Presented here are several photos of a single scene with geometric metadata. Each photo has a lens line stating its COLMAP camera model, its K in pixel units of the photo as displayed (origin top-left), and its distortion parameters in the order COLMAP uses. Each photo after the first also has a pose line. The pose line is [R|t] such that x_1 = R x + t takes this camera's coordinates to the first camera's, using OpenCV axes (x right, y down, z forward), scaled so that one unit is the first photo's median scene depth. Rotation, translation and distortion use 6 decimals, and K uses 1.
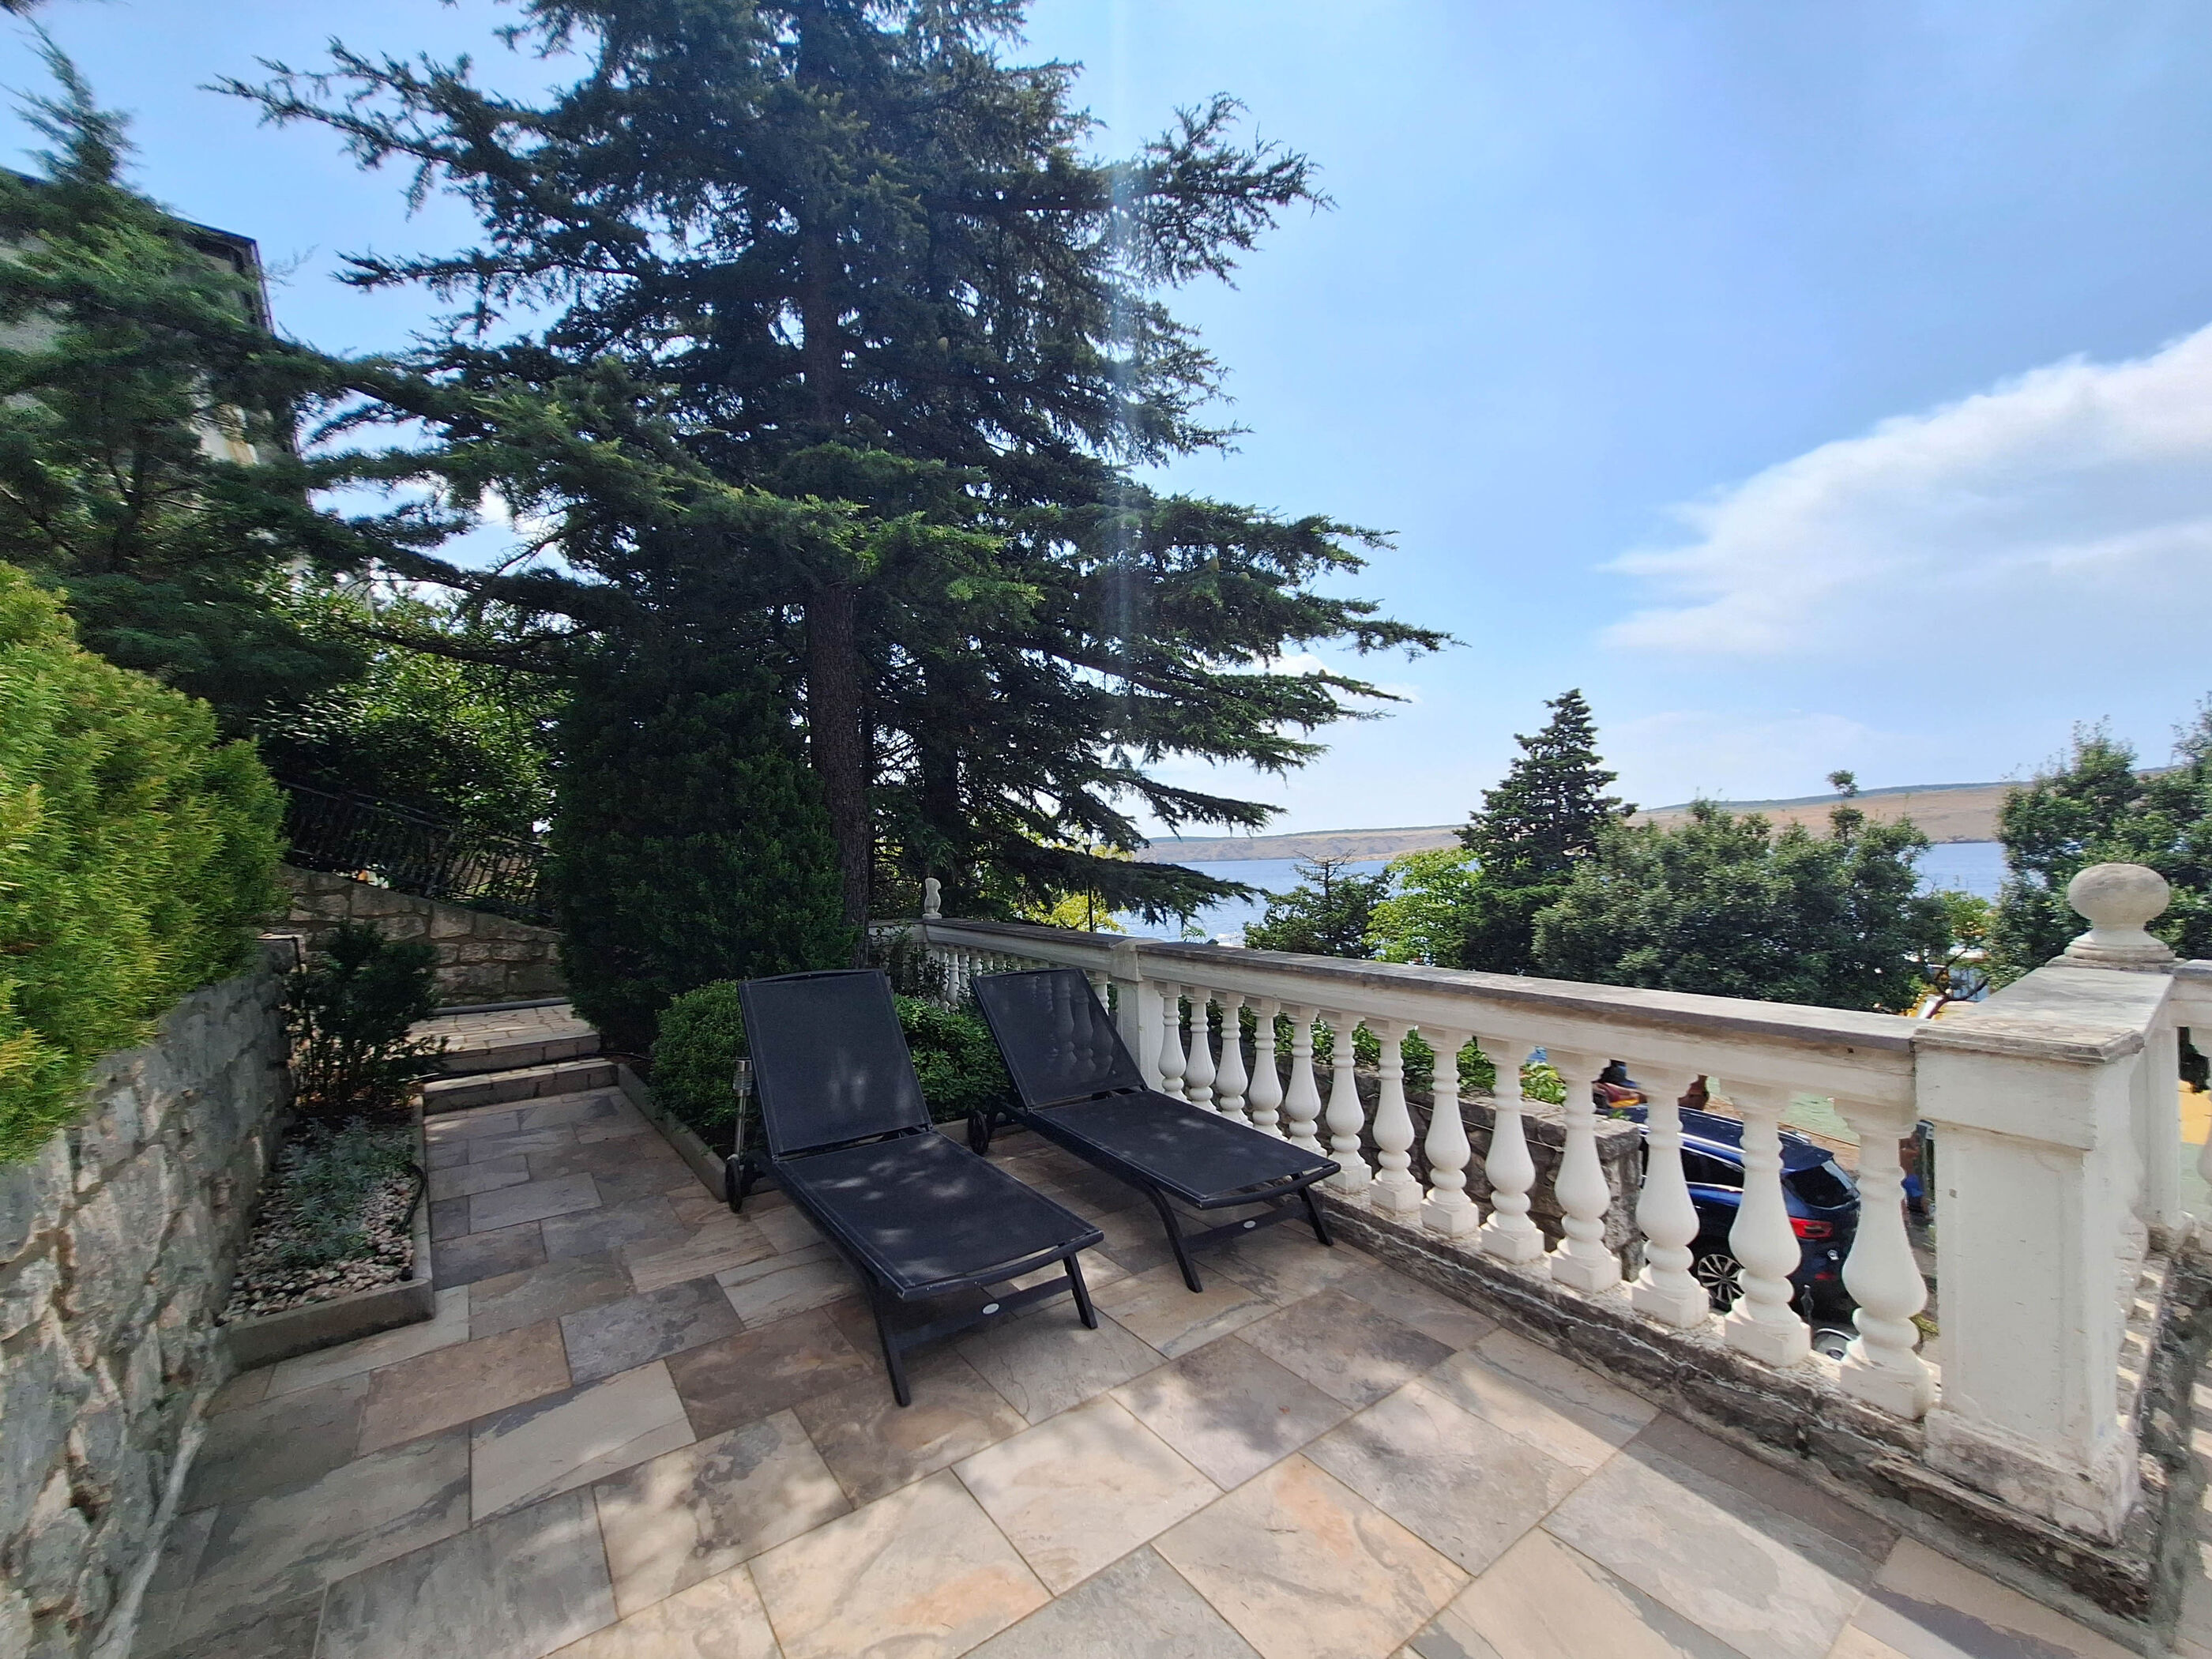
lens RADIAL K [[888.4, 0, 1109.2], [0, 888.4, 859.1], [0, 0, 1]] dist [-0.000281, 0.000622]
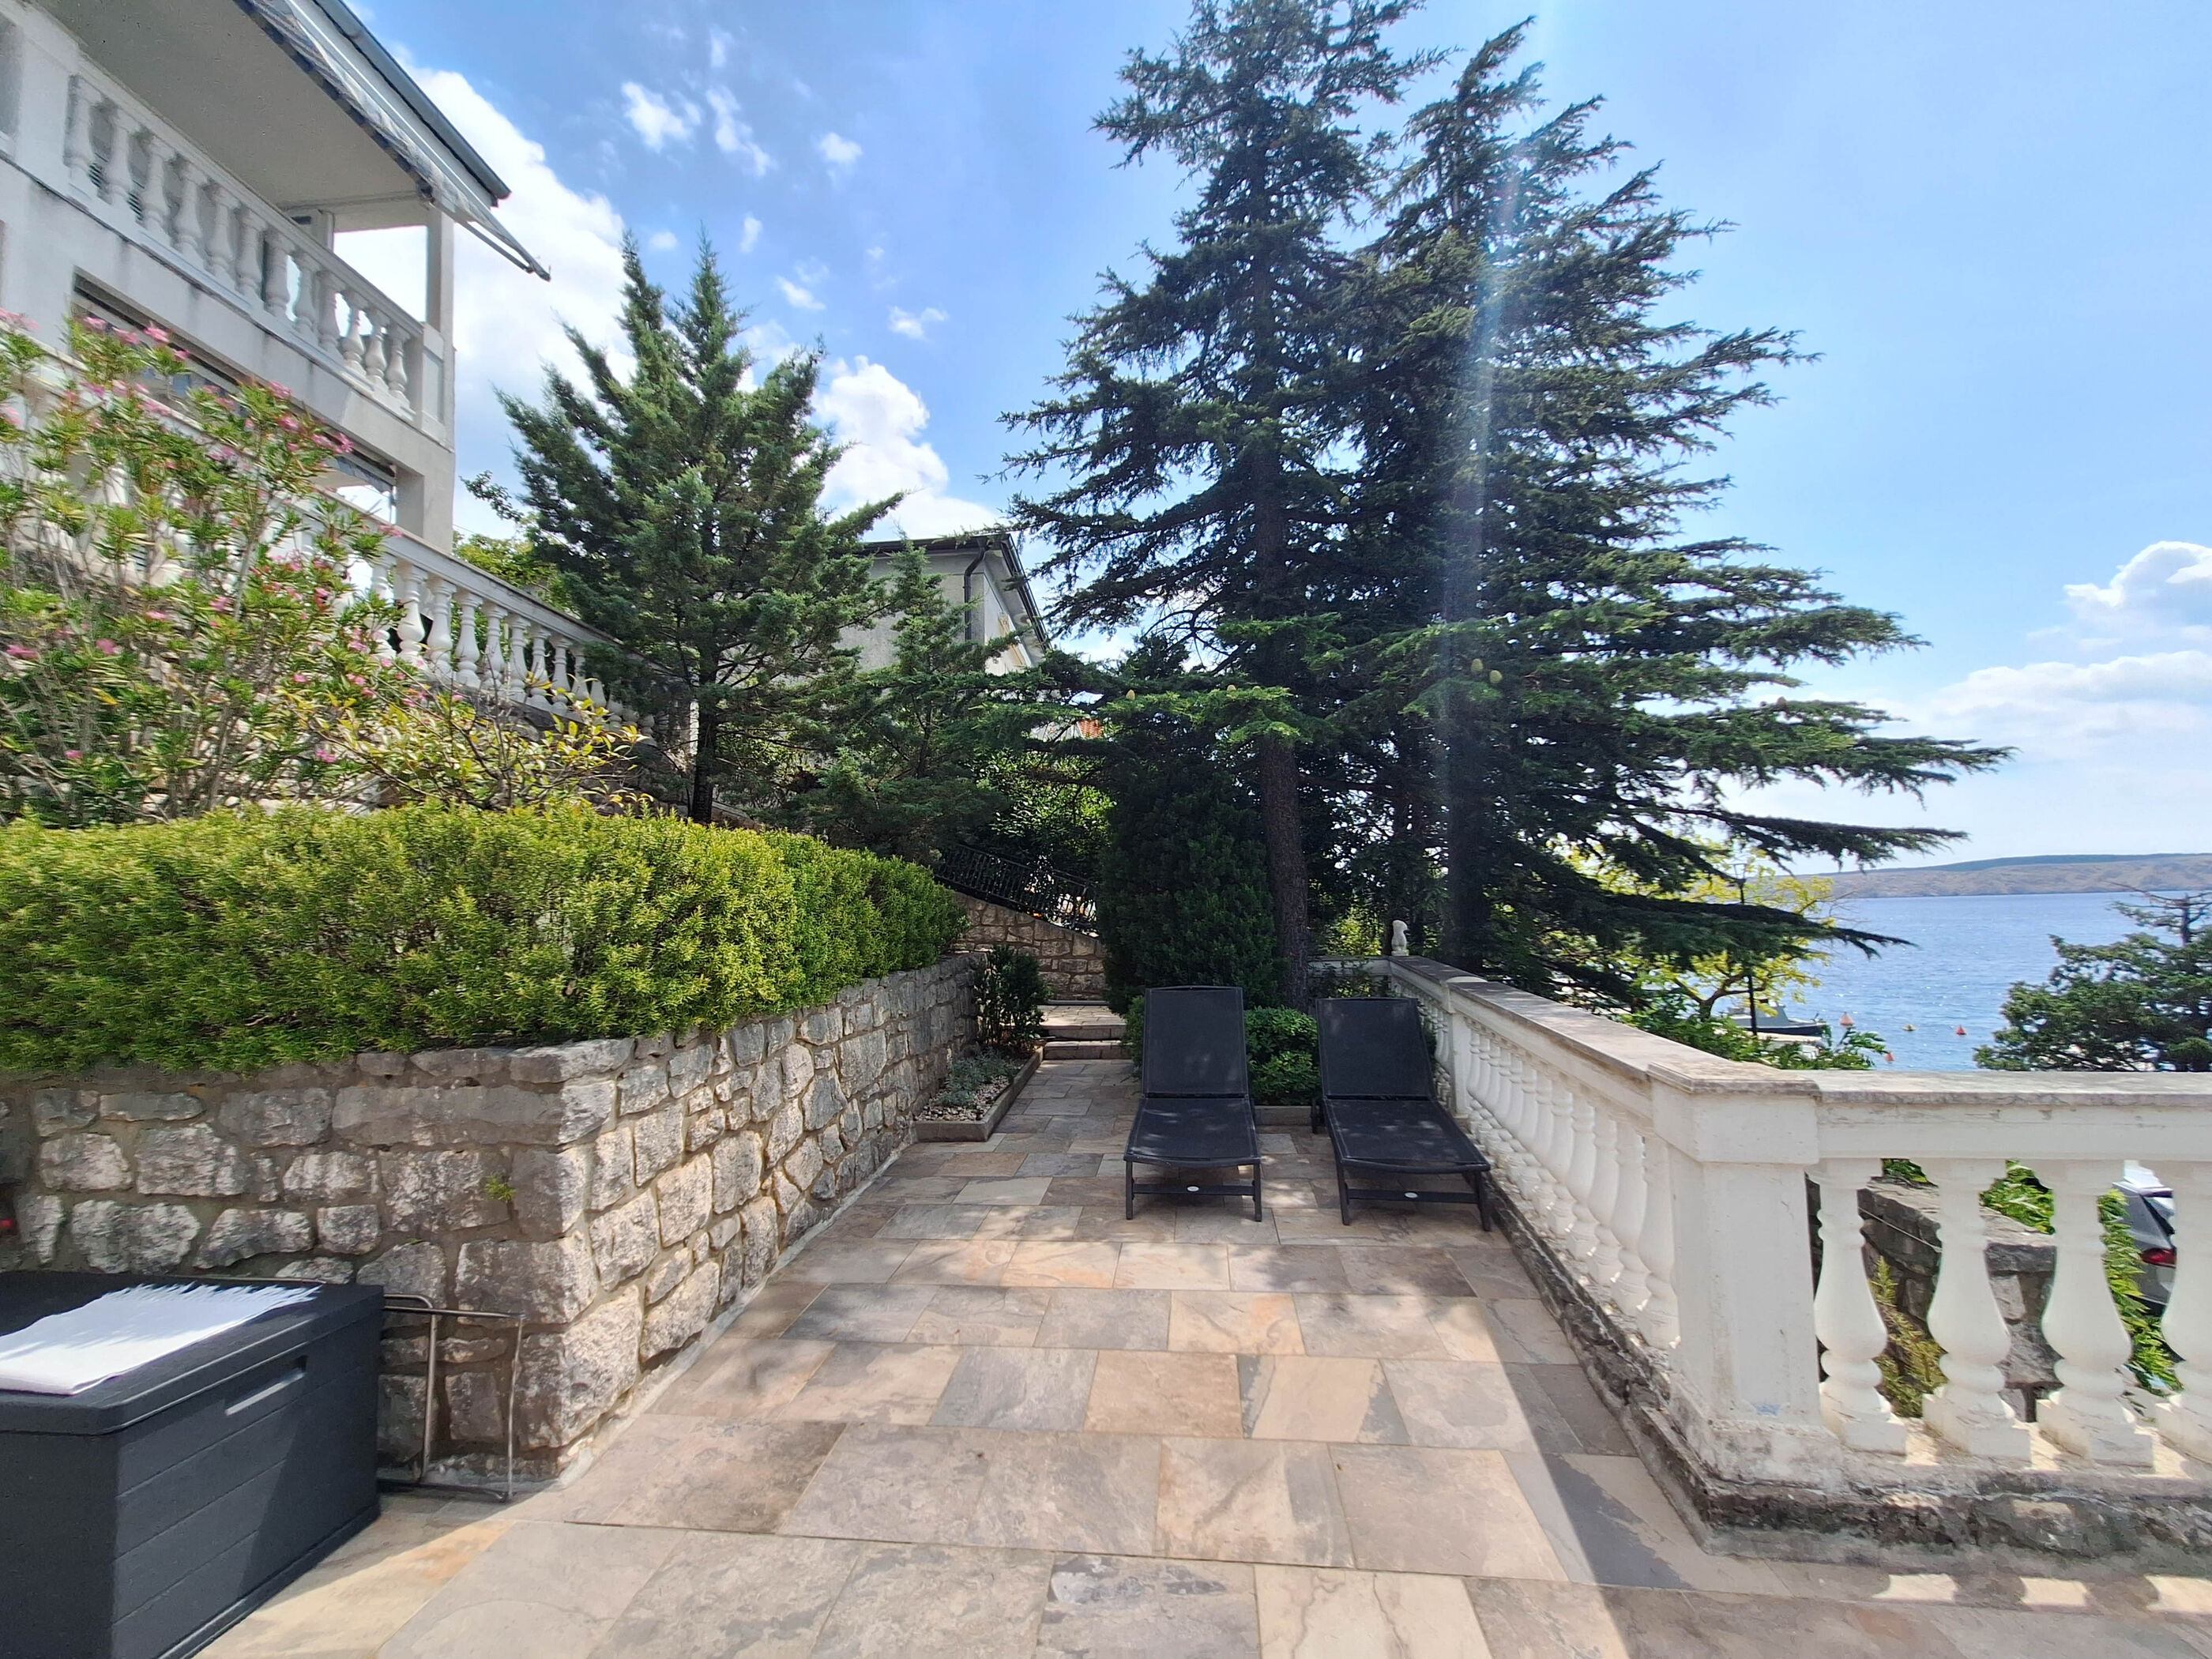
lens RADIAL K [[882.1, 0, 1081.9], [0, 882.1, 862.1], [0, 0, 1]] dist [0.000290, 0.000249]
pose [[0.727870, -0.033031, -0.684920, 0.168056], [0.008173, 0.999186, -0.039502, -0.007745], [0.685667, 0.023155, 0.727547, -0.068852]]
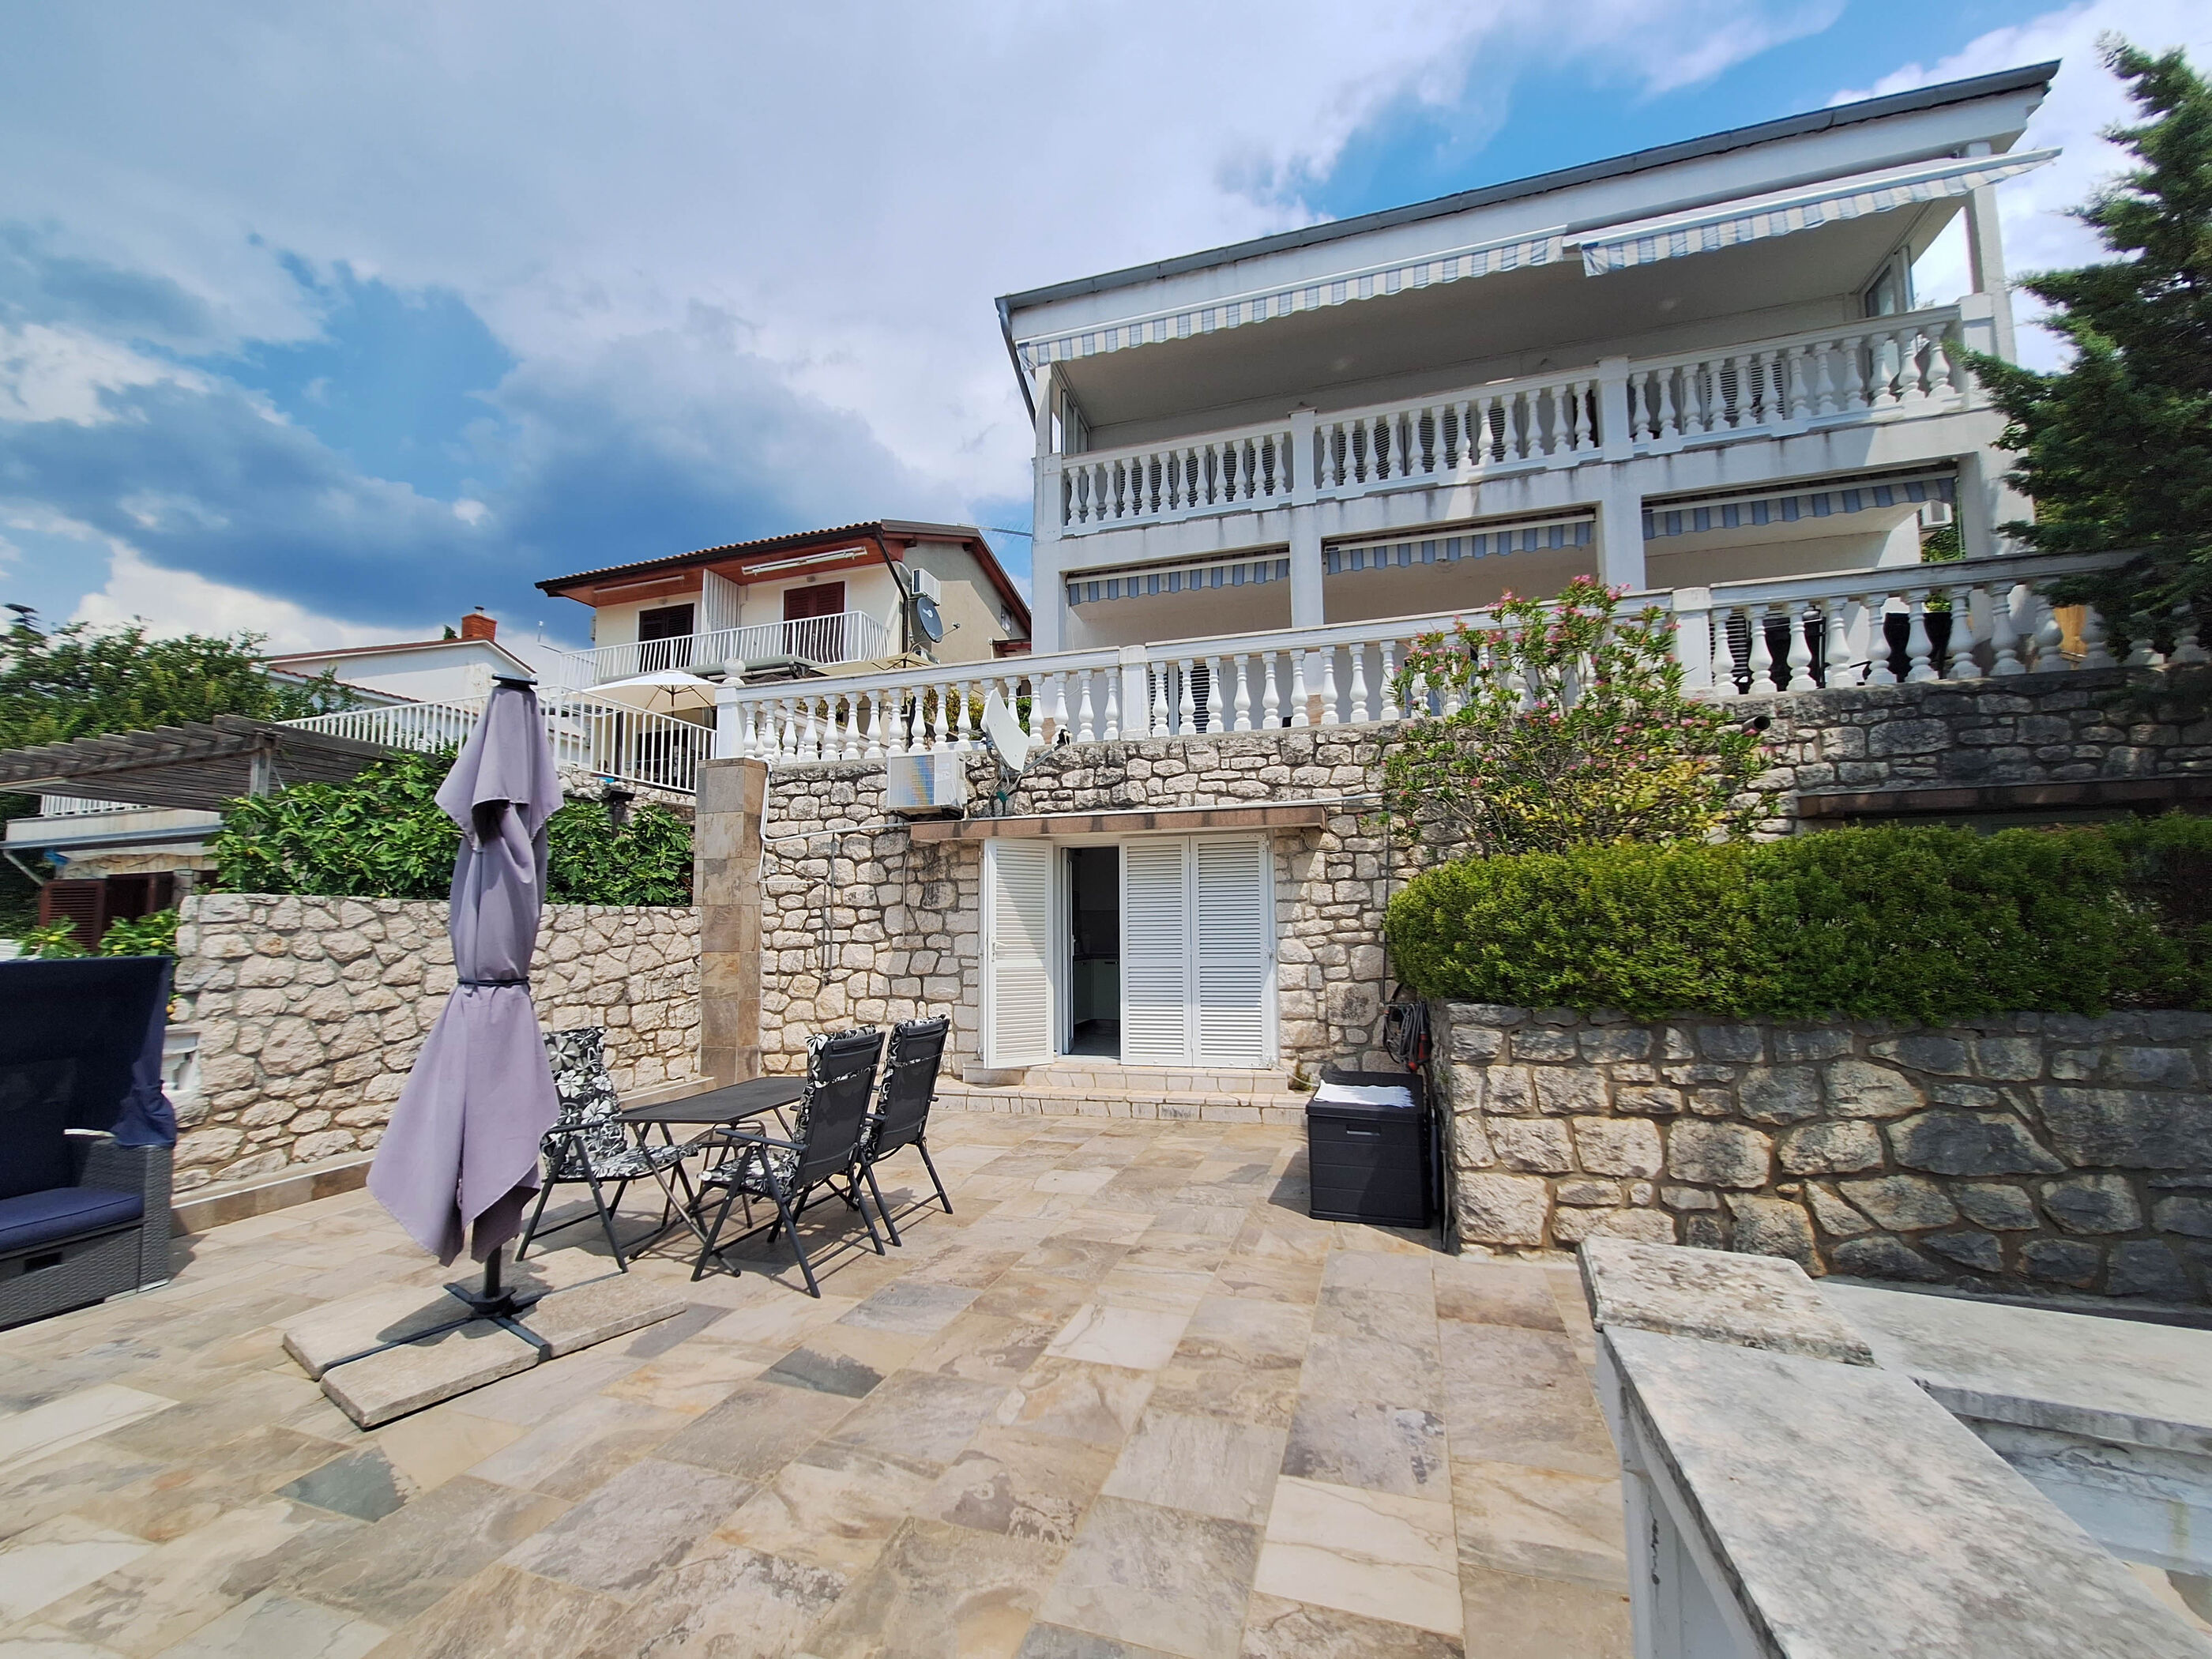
lens RADIAL K [[916.3, 0, 1100.5], [0, 916.3, 840.2], [0, 0, 1]] dist [-0.017290, 0.015469]
pose [[-0.832696, -0.014606, -0.553538, 0.244972], [0.038549, 0.995698, -0.084263, -0.012163], [0.552388, -0.091504, -0.828550, 0.197212]]
